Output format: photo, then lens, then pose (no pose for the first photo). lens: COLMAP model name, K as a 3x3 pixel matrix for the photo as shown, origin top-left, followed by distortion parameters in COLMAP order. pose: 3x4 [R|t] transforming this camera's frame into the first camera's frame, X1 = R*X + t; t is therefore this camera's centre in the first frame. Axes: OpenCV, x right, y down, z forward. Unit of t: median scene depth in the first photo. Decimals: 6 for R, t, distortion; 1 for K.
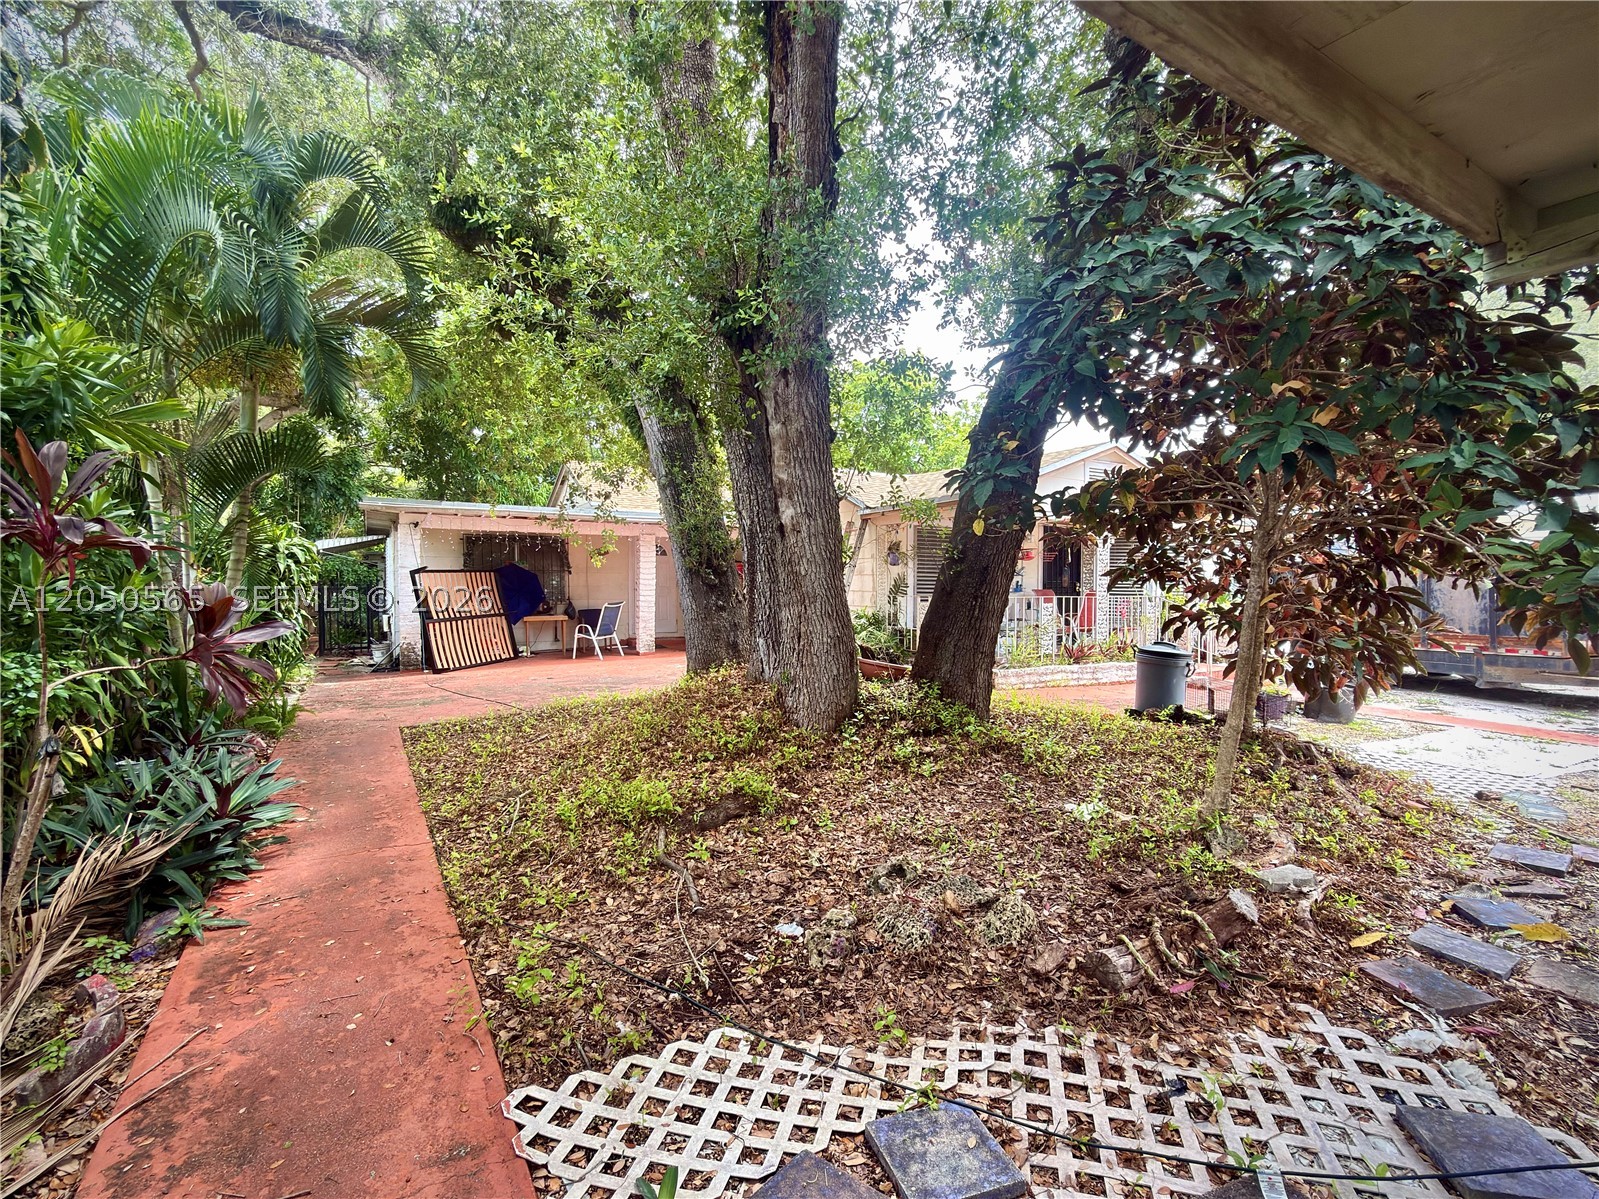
lens RADIAL K [[744.9, 0, 797.5], [0, 744.9, 605.5], [0, 0, 1]] dist [-0.000910, 0.000755]
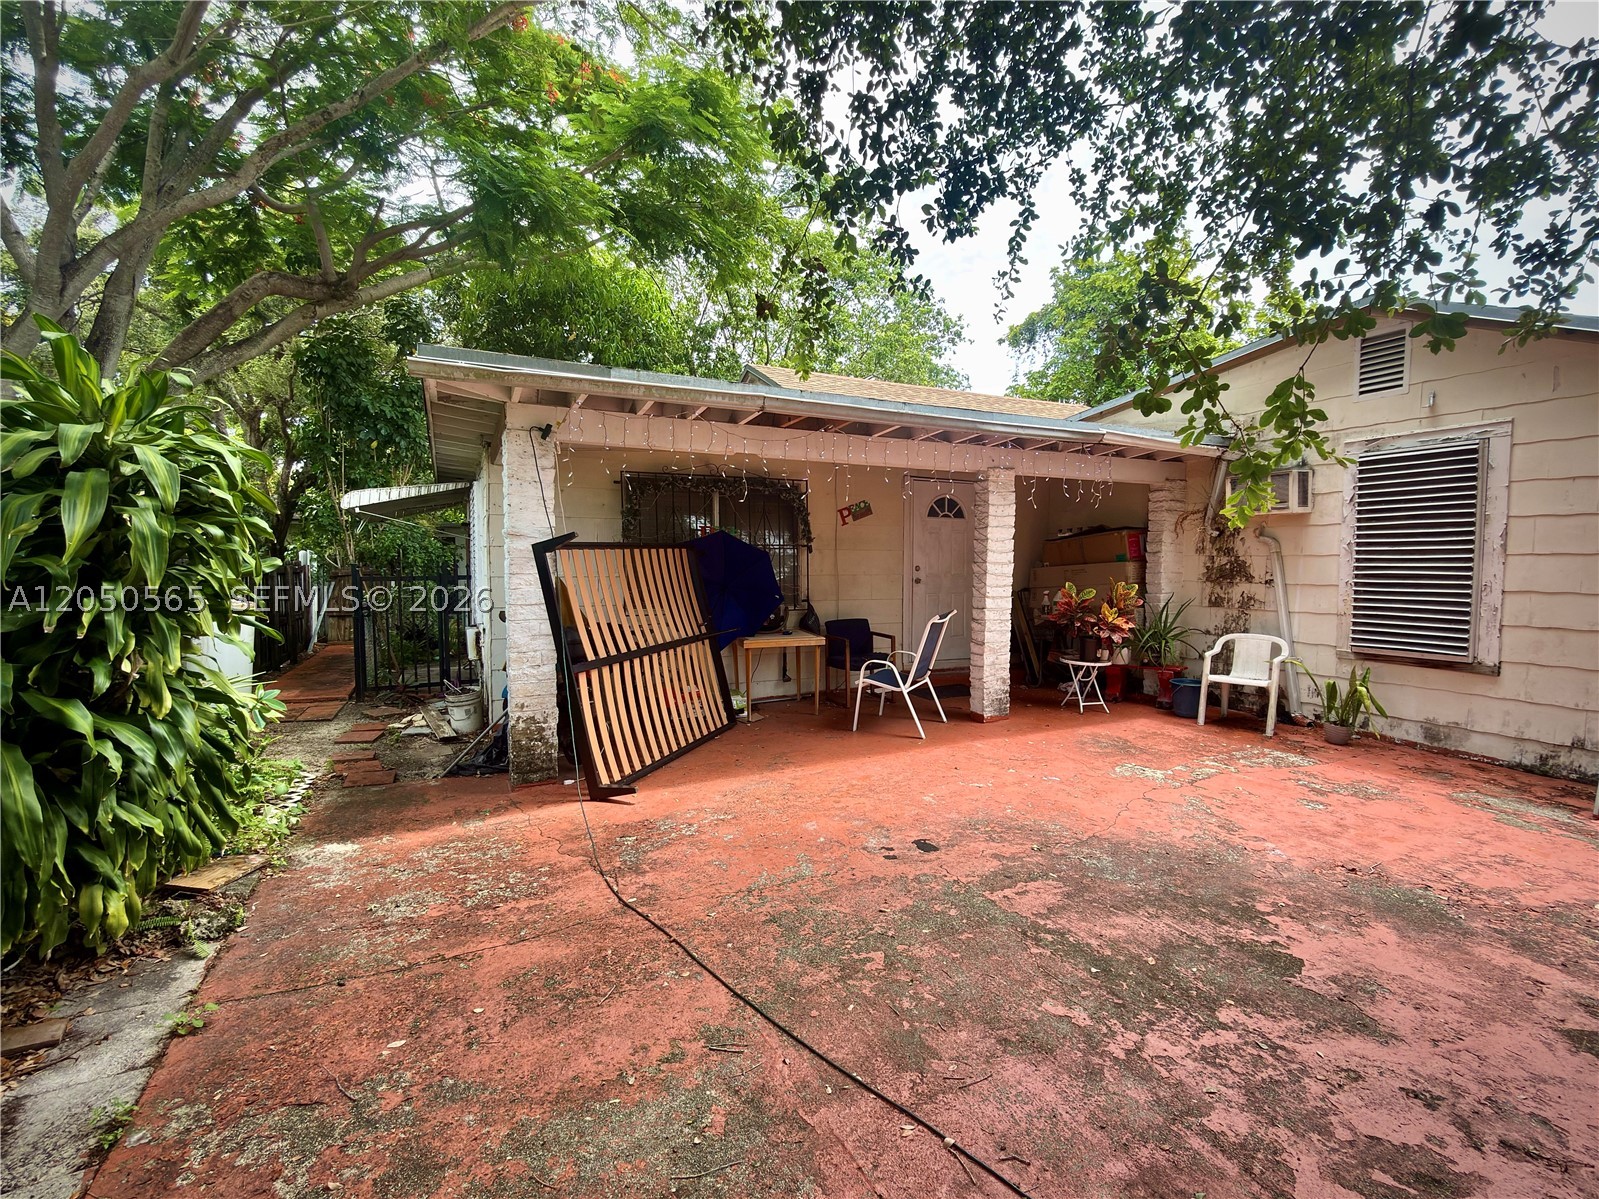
lens RADIAL K [[744.9, 0, 794.2], [0, 744.9, 601.7], [0, 0, 1]] dist [-0.000910, 0.000755]
pose [[0.996142, 0.002713, -0.087719, -0.296717], [-0.000586, 0.999705, 0.024261, -0.022140], [0.087759, -0.024116, 0.995850, 0.525836]]
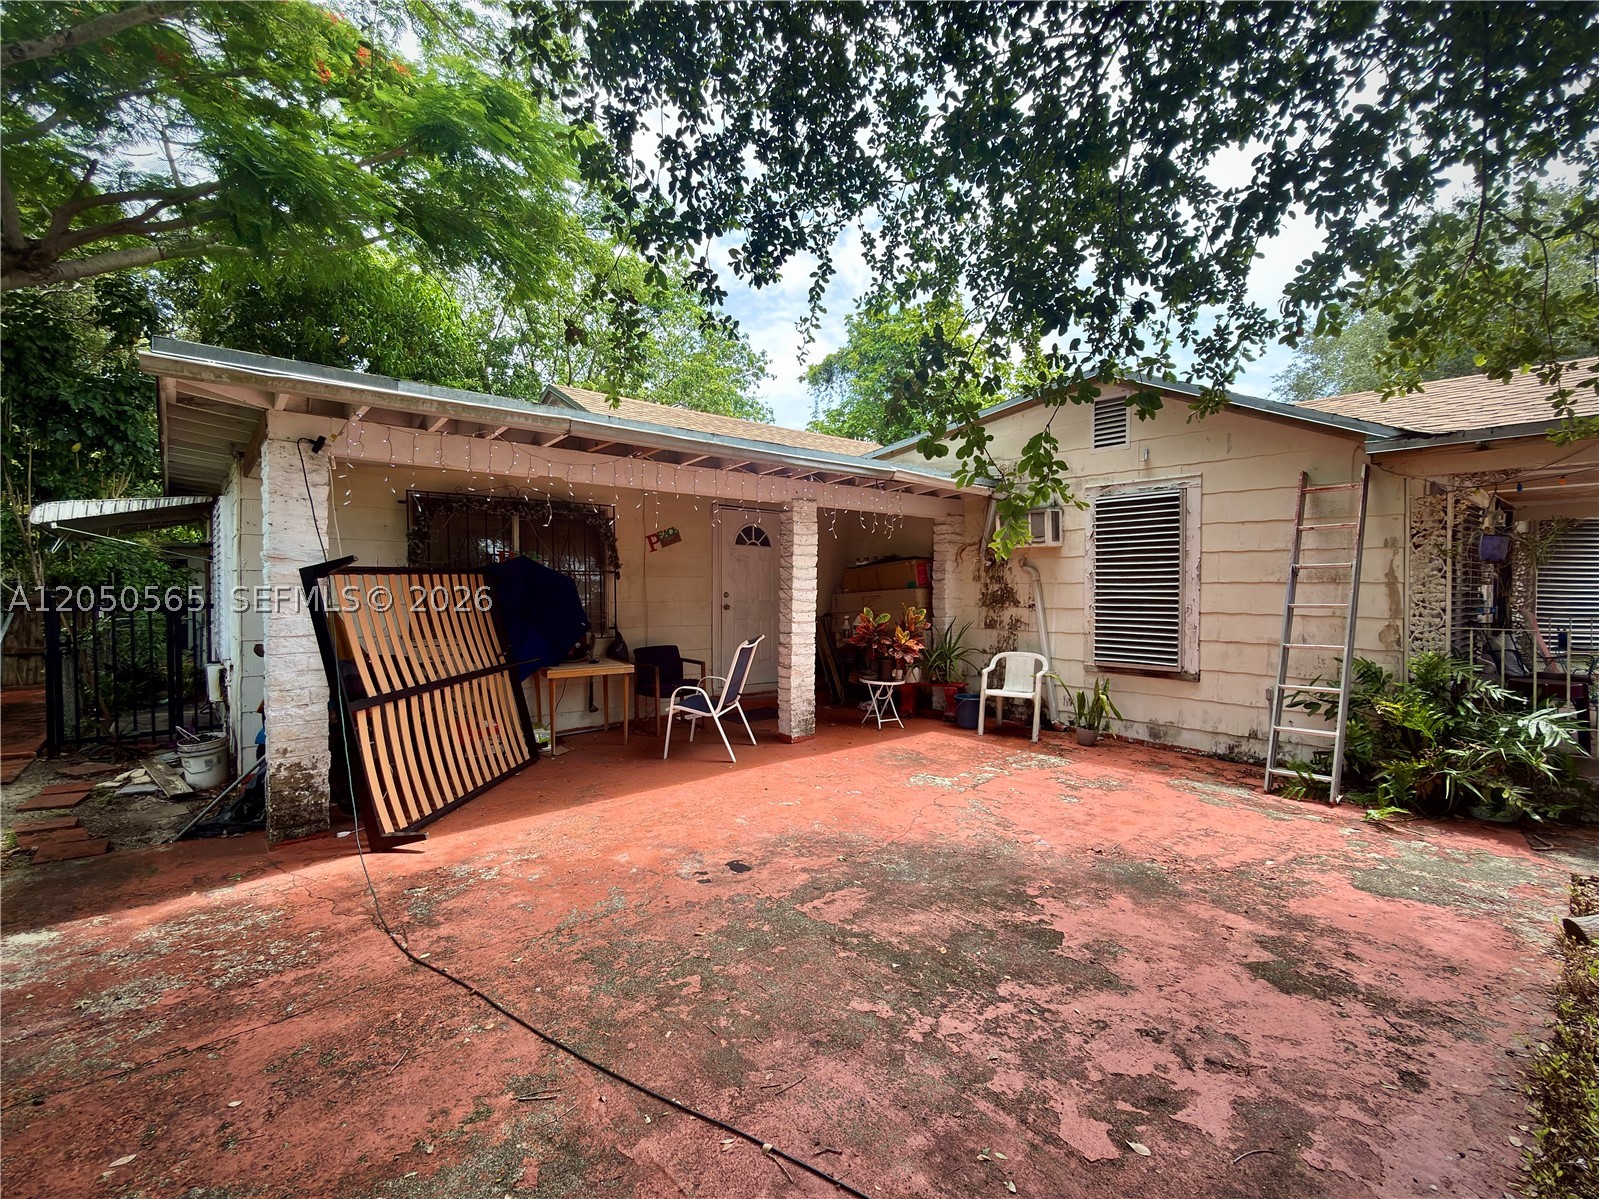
lens RADIAL K [[744.9, 0, 799.1], [0, 744.9, 601.0], [0, 0, 1]] dist [-0.000910, 0.000755]
pose [[0.984613, -0.004468, 0.174690, -0.298419], [0.006598, 0.999911, -0.011617, -0.021899], [-0.174622, 0.012591, 0.984555, 0.520293]]
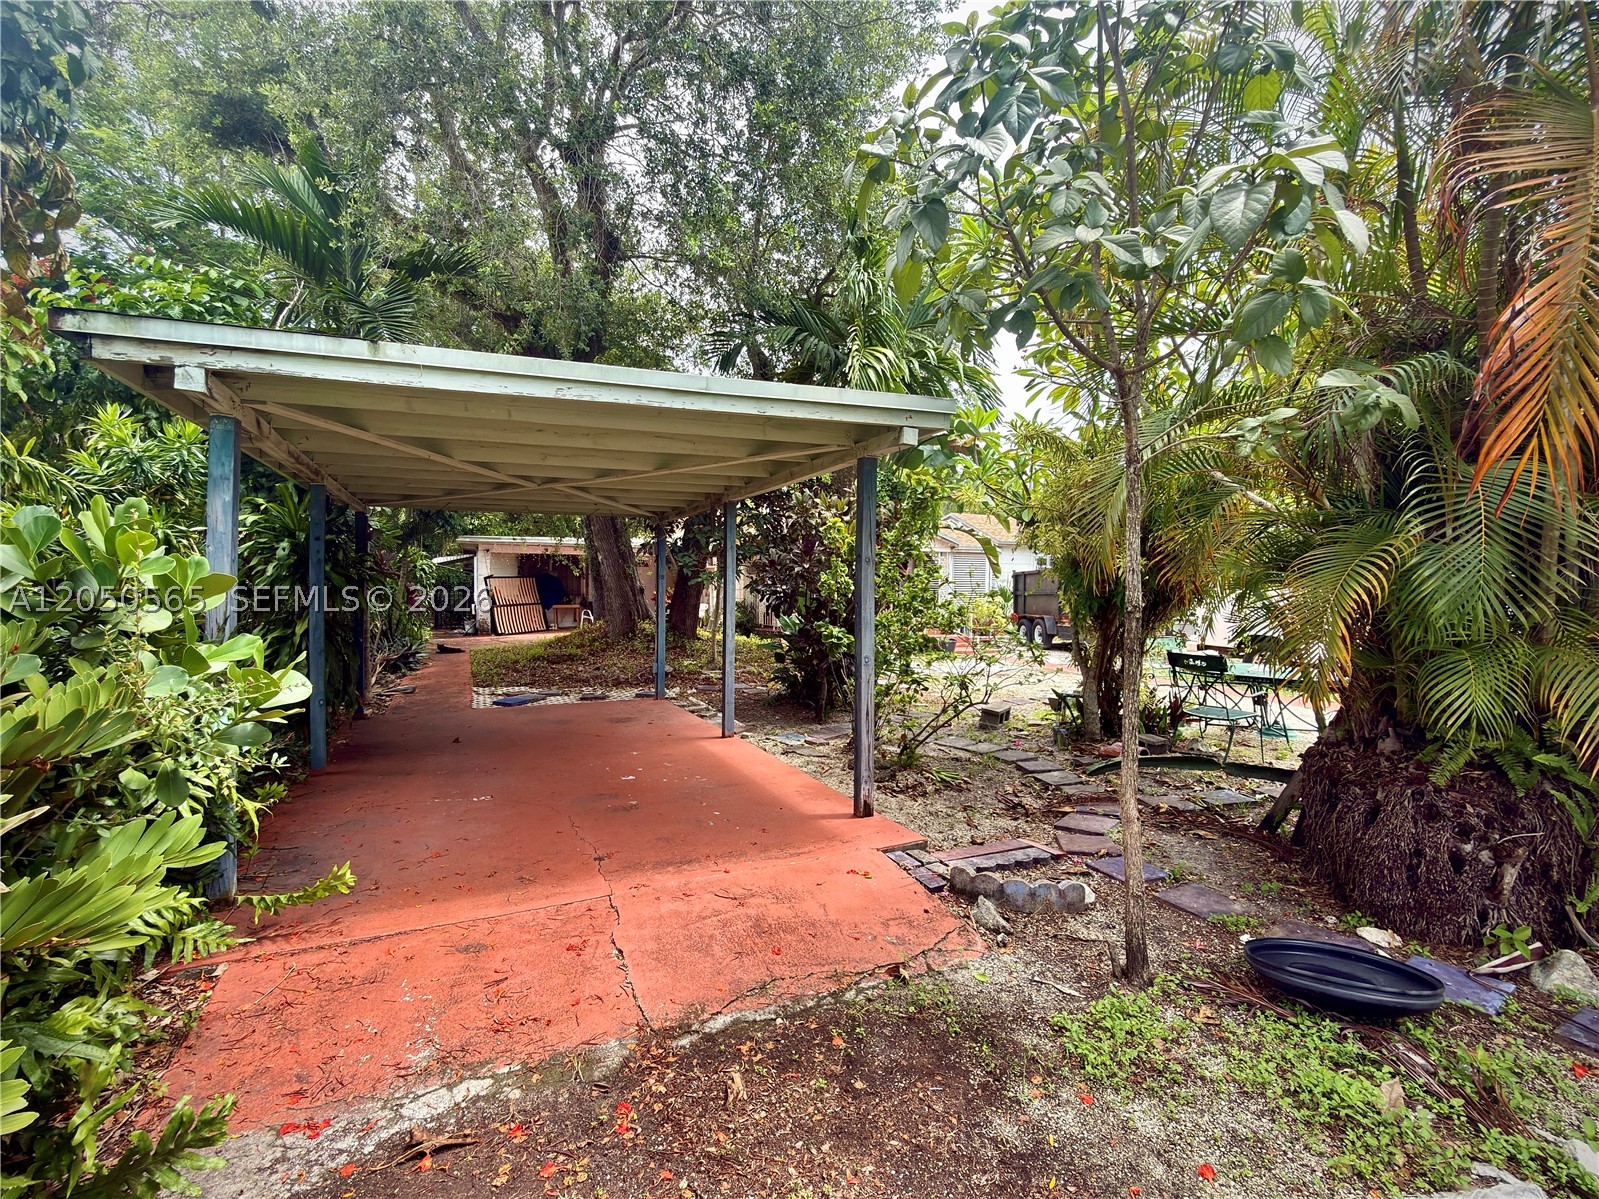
lens RADIAL K [[744.9, 0, 797.4], [0, 744.9, 600.8], [0, 0, 1]] dist [-0.000910, 0.000755]
pose [[0.993600, 0.002963, -0.112921, 0.361167], [-0.004400, 0.999912, -0.012482, 0.024077], [0.112874, 0.012899, 0.993526, -0.579865]]
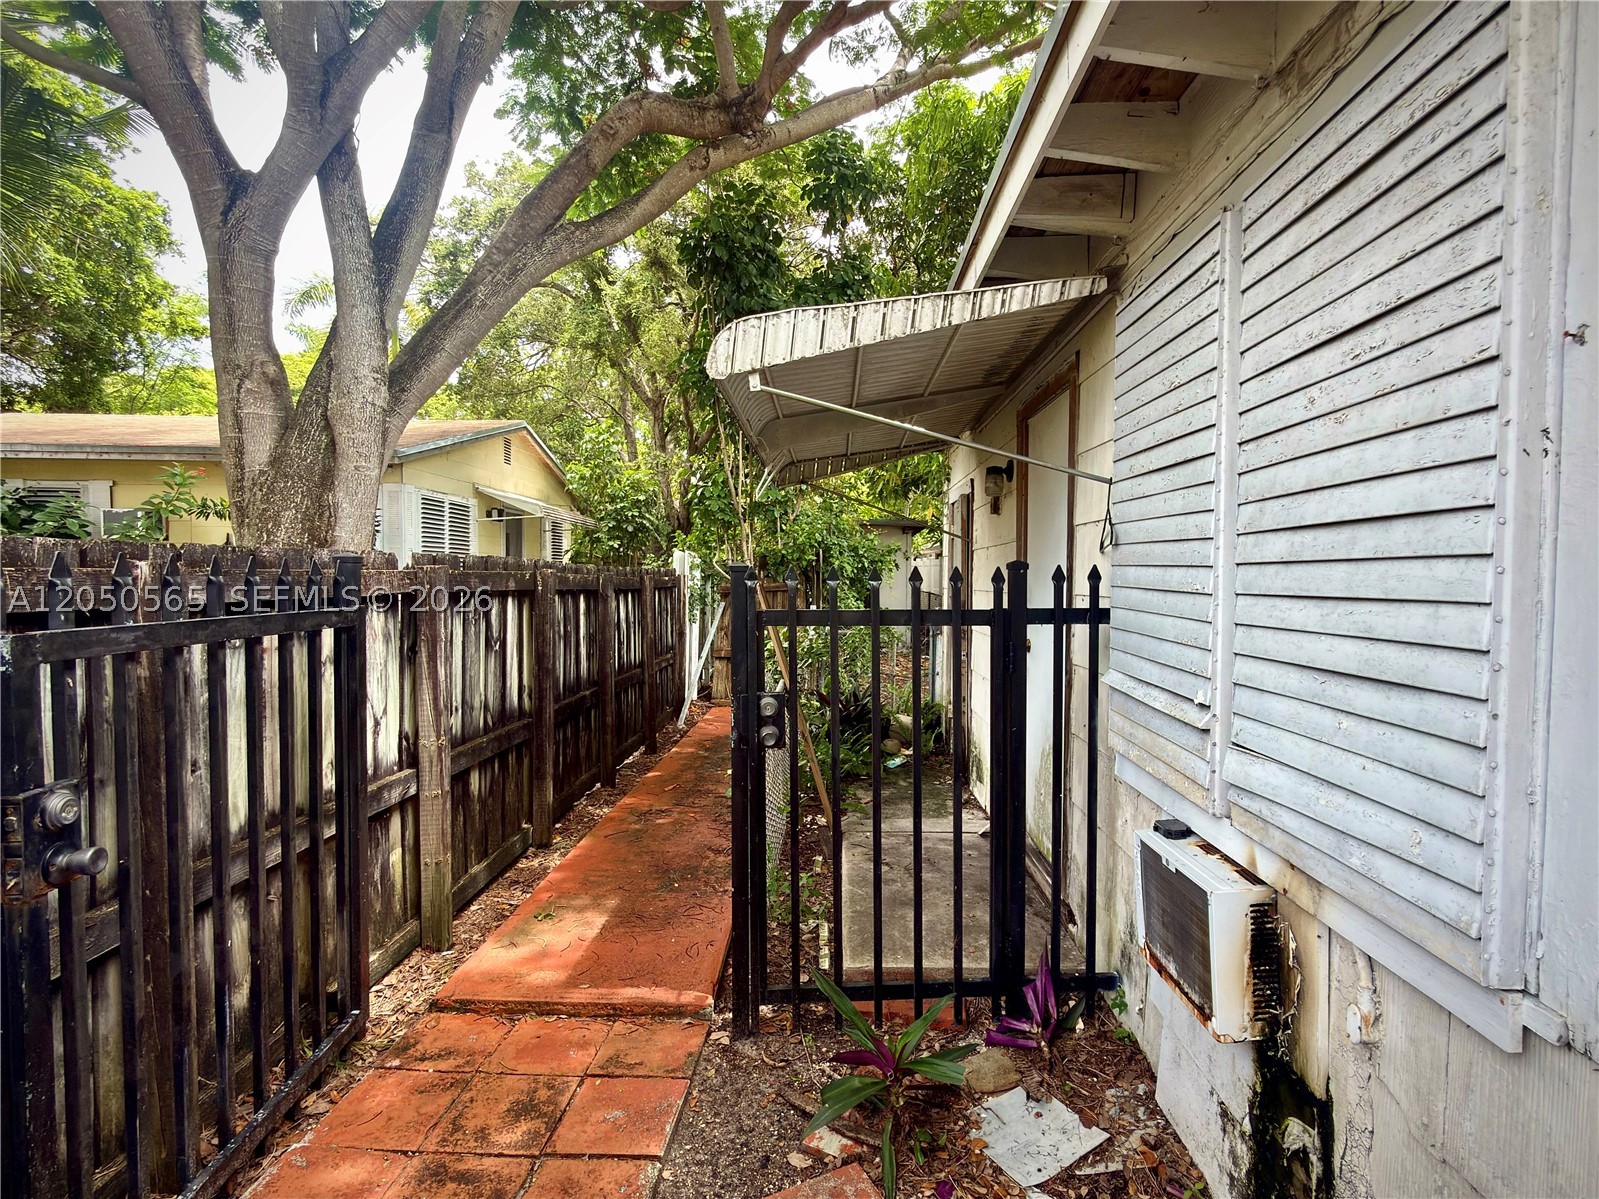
lens RADIAL K [[744.9, 0, 802.4], [0, 744.9, 595.2], [0, 0, 1]] dist [-0.000910, 0.000755]
pose [[0.847087, 0.016386, -0.531201, -0.584685], [-0.017732, 0.999839, 0.002565, -0.031961], [0.531158, 0.007246, 0.847242, 0.934943]]
